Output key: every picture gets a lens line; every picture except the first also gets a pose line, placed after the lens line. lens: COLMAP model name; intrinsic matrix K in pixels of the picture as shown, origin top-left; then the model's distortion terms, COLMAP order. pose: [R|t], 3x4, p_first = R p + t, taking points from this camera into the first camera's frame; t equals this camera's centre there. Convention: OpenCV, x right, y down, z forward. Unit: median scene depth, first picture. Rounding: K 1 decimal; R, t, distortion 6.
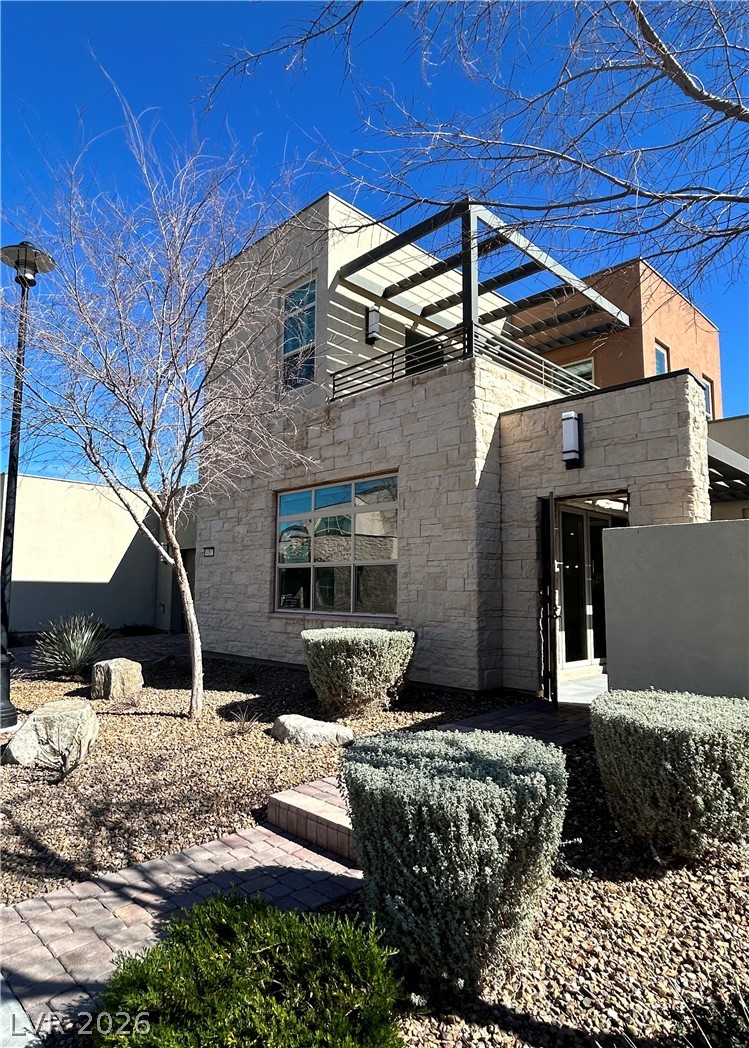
lens RADIAL K [[614.6, 0, 373.6], [0, 614.6, 525.4], [0, 0, 1]] dist [0.002338, 0.000090]
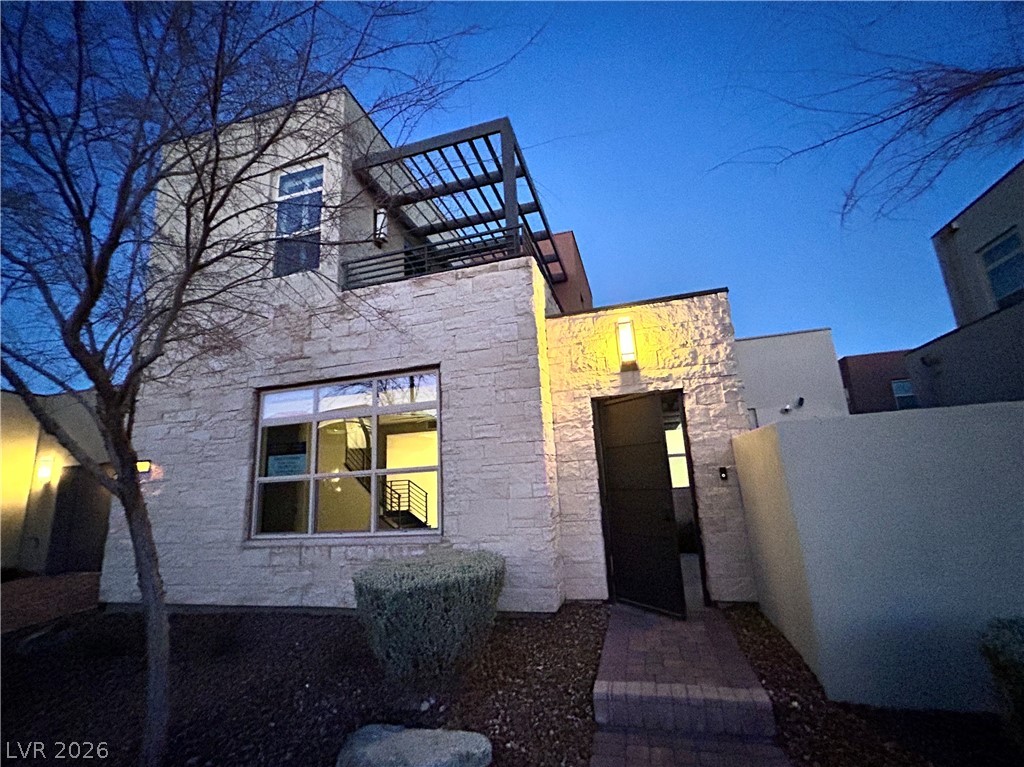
lens RADIAL K [[437.8, 0, 512.9], [0, 437.8, 383.4], [0, 0, 1]] dist [-0.004429, -0.000566]
pose [[0.874407, 0.048547, 0.482759, -0.151806], [0.011358, 0.992661, -0.120395, 0.012989], [-0.485060, 0.110758, 0.867438, 0.336192]]
